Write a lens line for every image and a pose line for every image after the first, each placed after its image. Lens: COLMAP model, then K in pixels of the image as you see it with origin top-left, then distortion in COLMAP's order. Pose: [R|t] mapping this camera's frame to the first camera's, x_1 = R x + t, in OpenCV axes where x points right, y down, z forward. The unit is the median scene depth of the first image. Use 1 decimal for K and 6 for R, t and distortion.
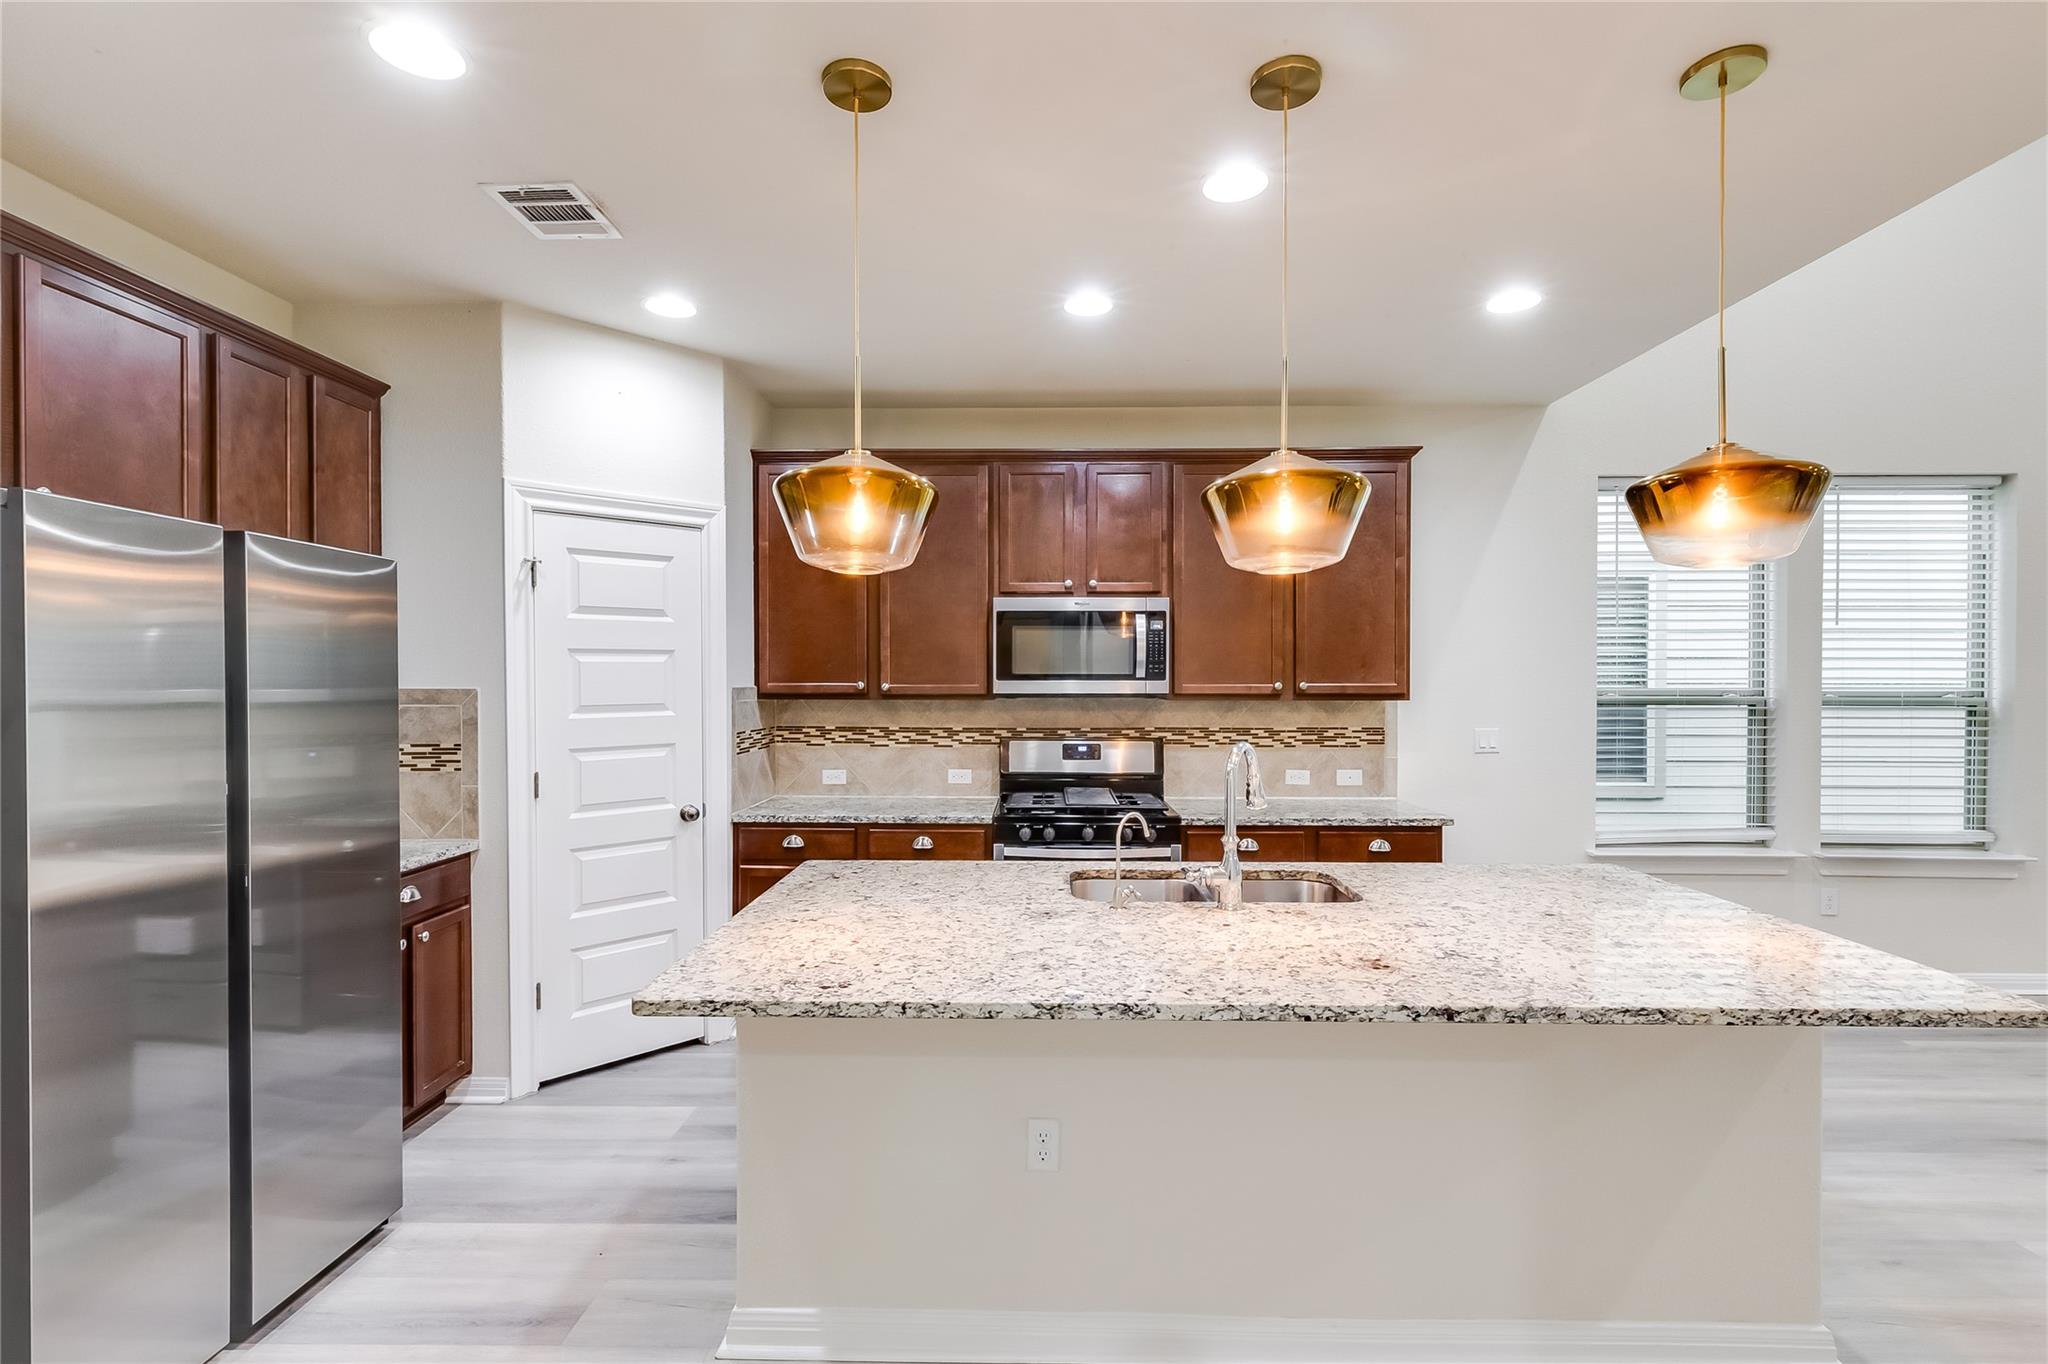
lens RADIAL K [[938.5, 0, 1025.1], [0, 938.5, 682.5], [0, 0, 1]] dist [0.003947, -0.000581]
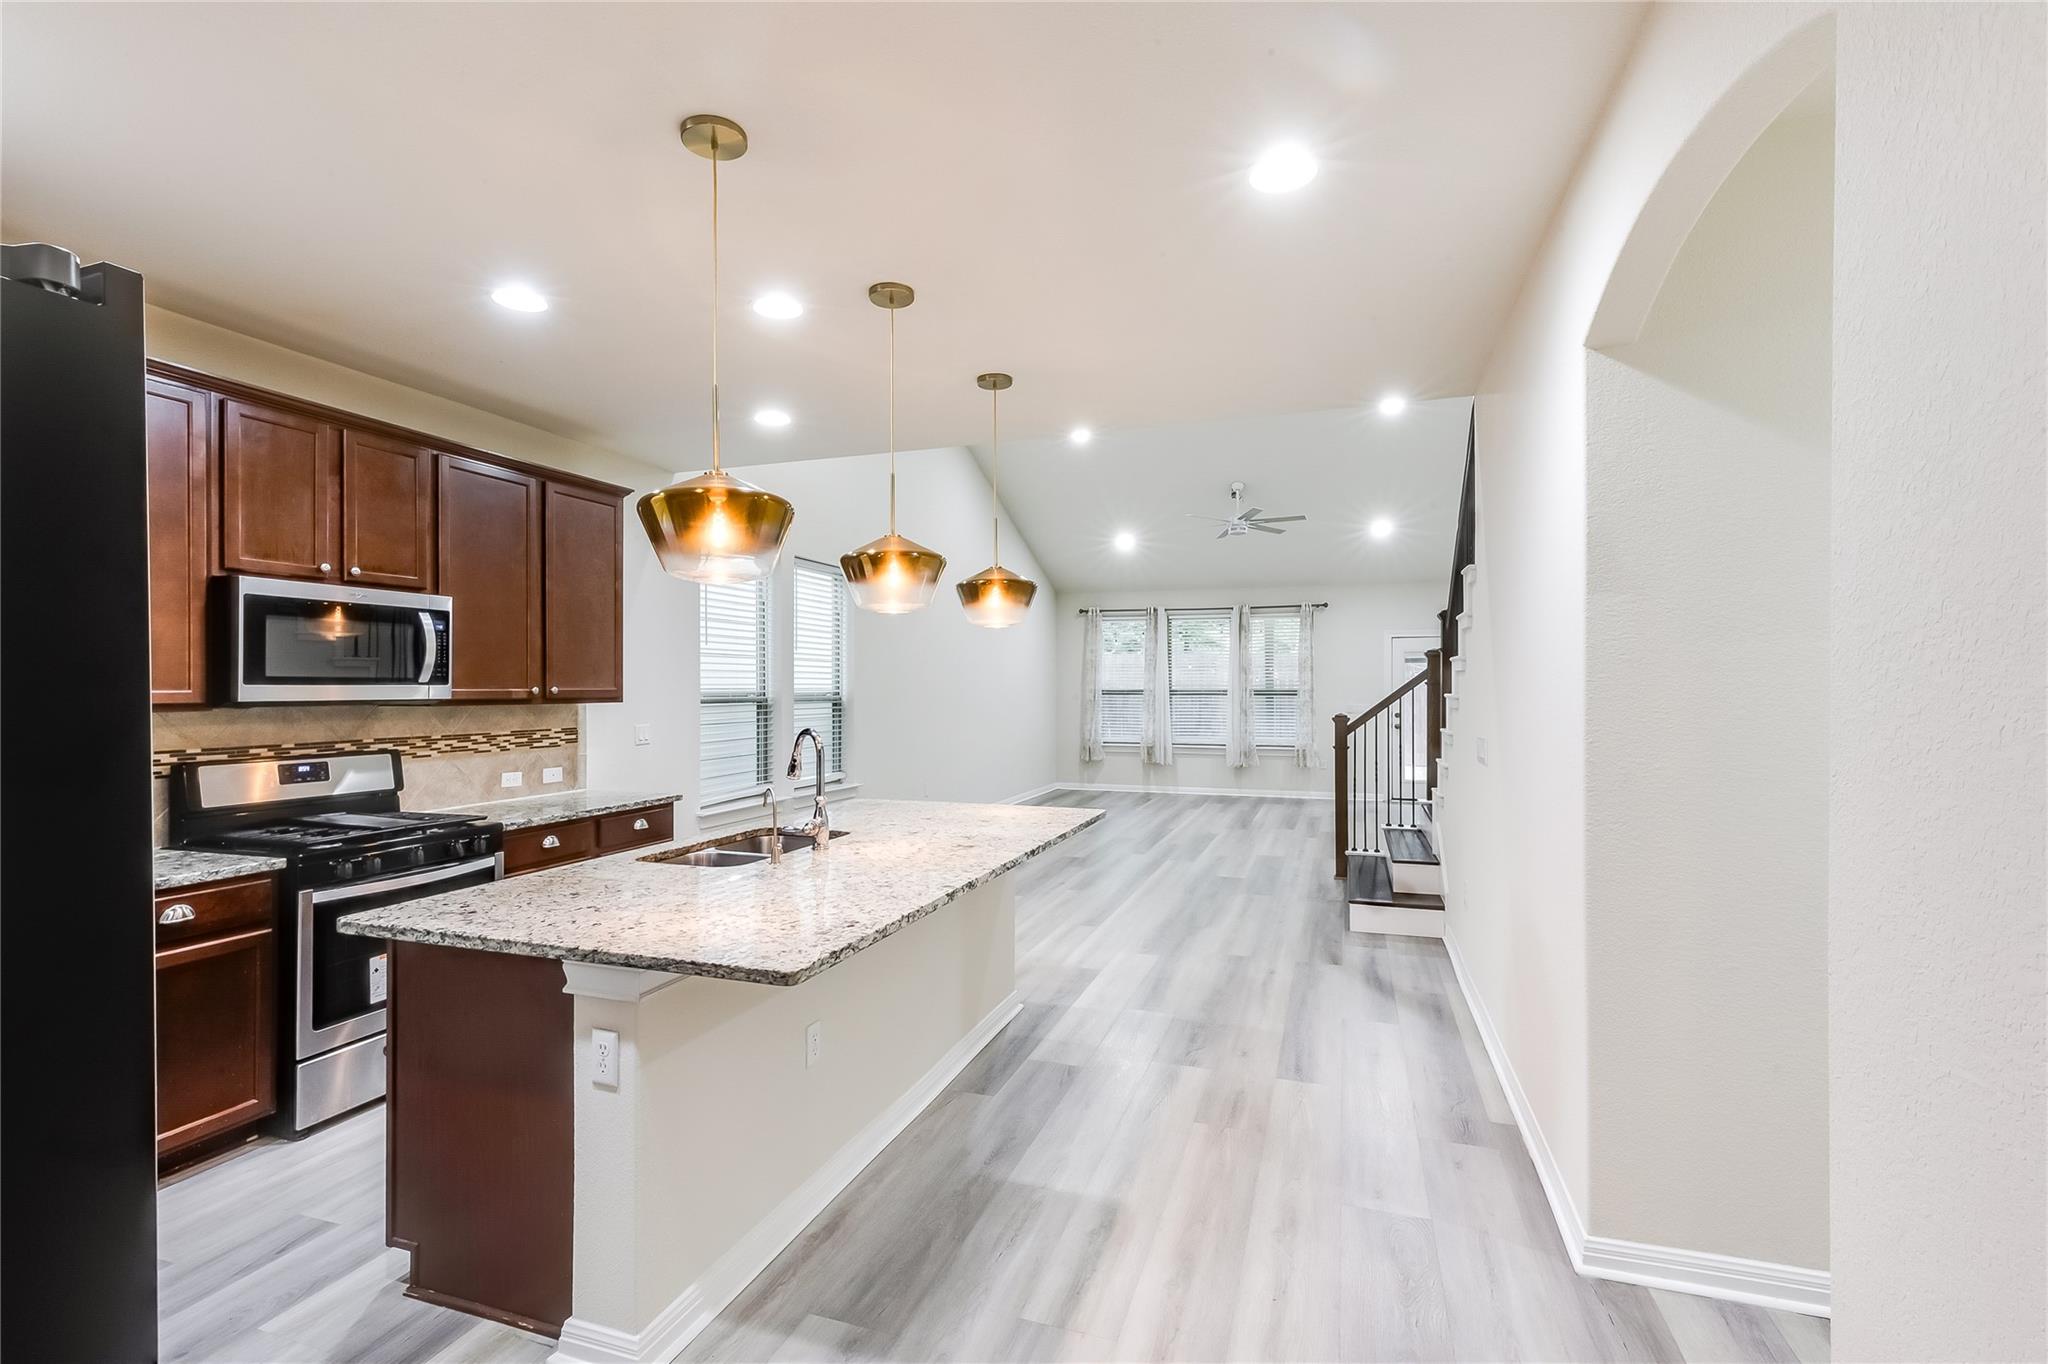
lens RADIAL K [[920.9, 0, 1026.9], [0, 920.9, 685.9], [0, 0, 1]] dist [0.007100, -0.001309]
pose [[0.307822, 0.000105, 0.951444, -0.533195], [0.004828, 0.999987, -0.001672, 0.002914], [-0.951432, 0.005108, 0.307818, 0.160734]]
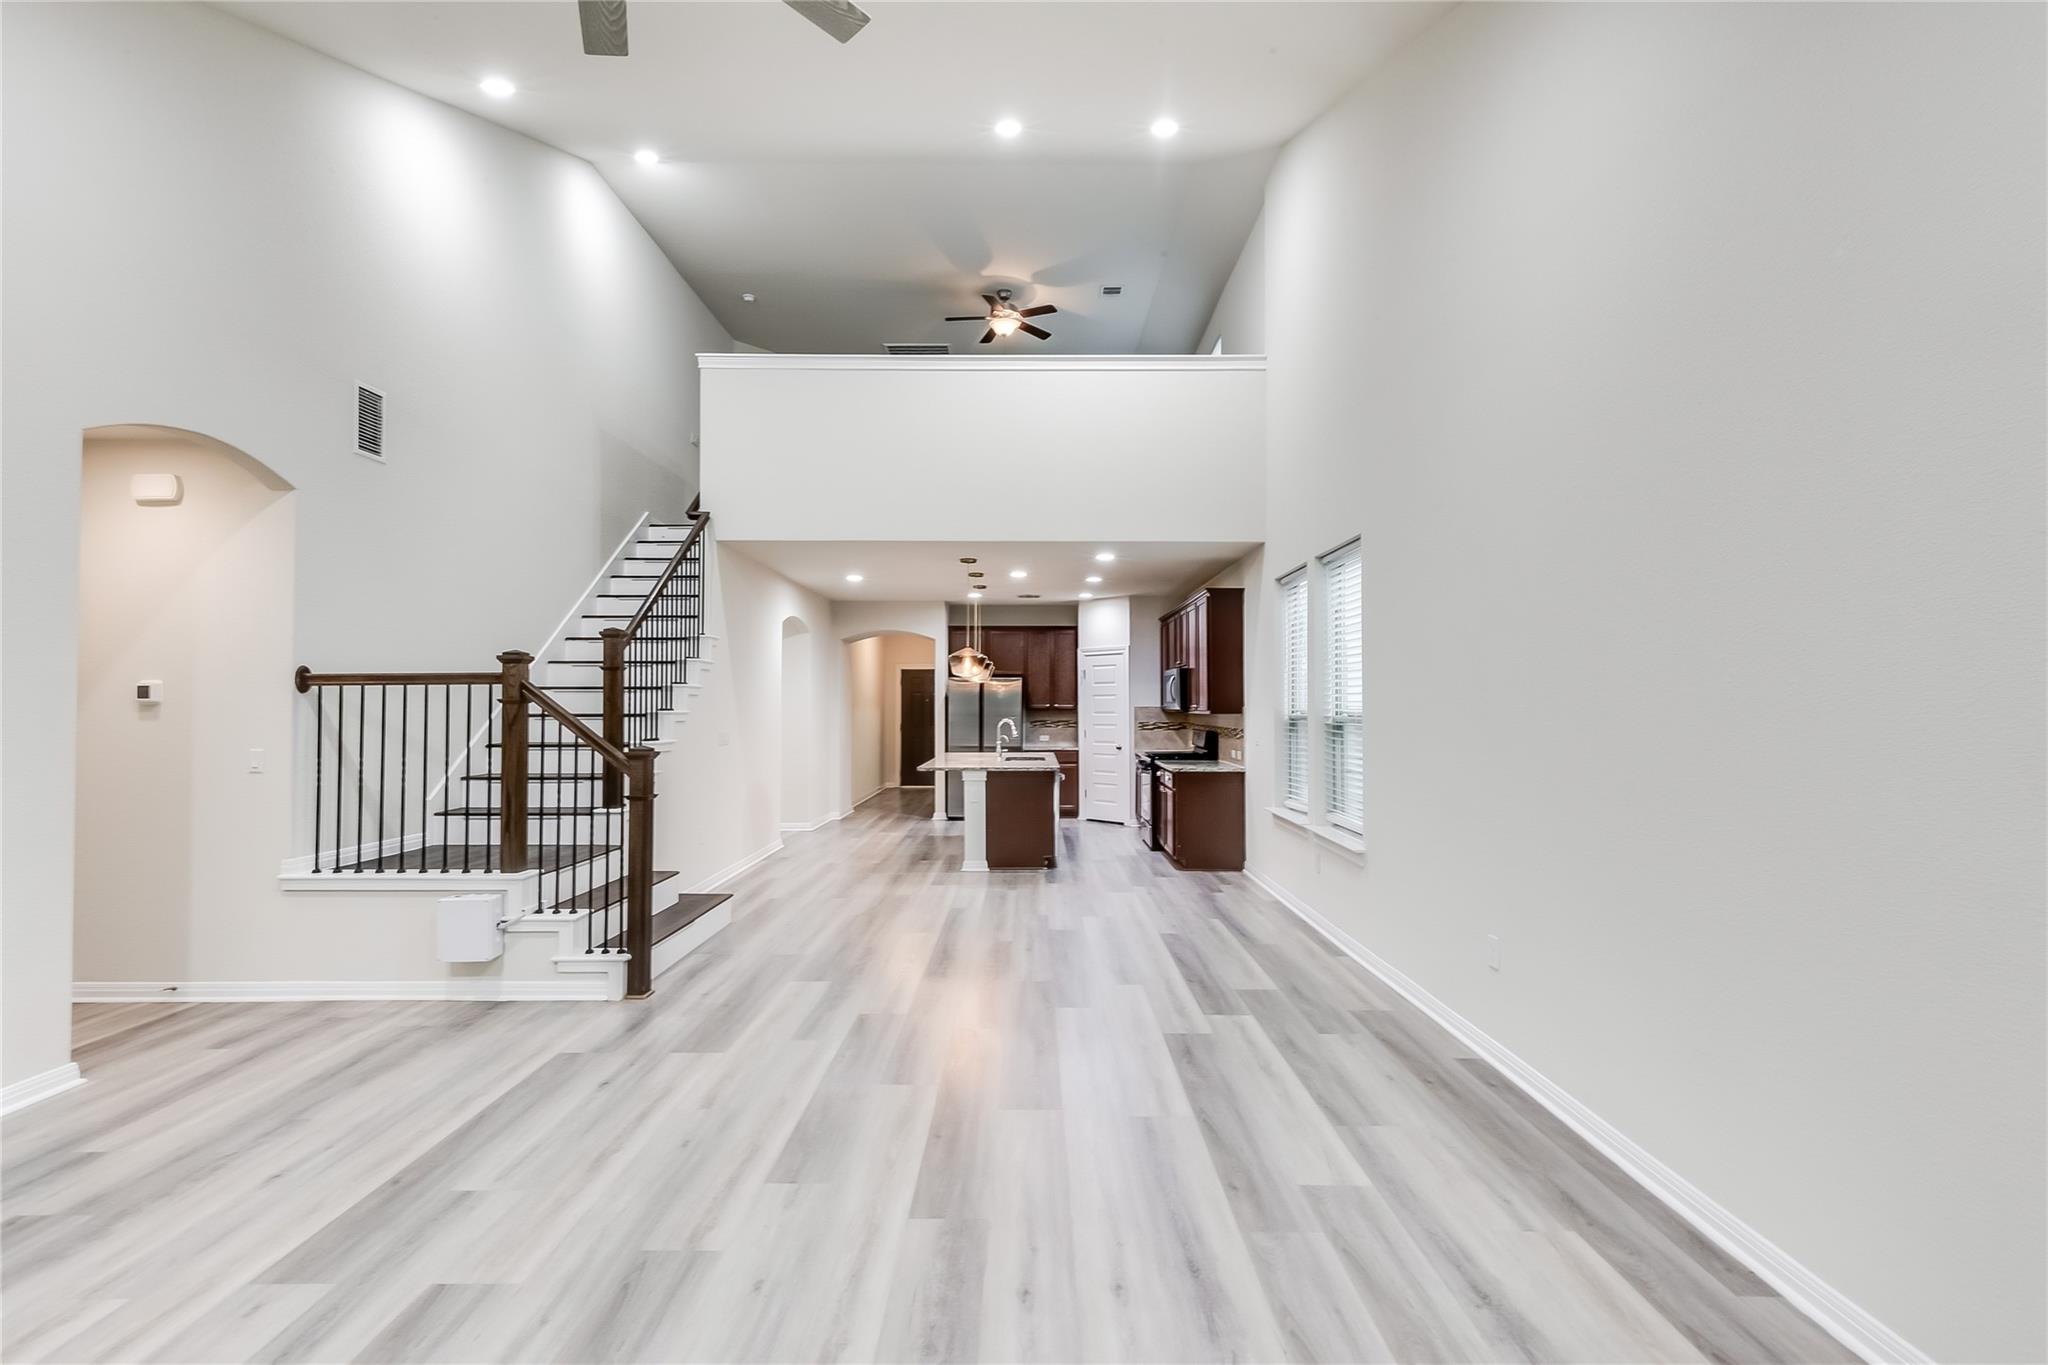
lens RADIAL K [[920.9, 0, 1026.9], [0, 920.9, 686.4], [0, 0, 1]] dist [0.007100, -0.001309]
pose [[0.014054, -0.019657, -0.999708, 2.352524], [-0.003214, 0.999801, -0.019704, 0.000586], [0.999896, 0.003490, 0.013988, 0.581385]]
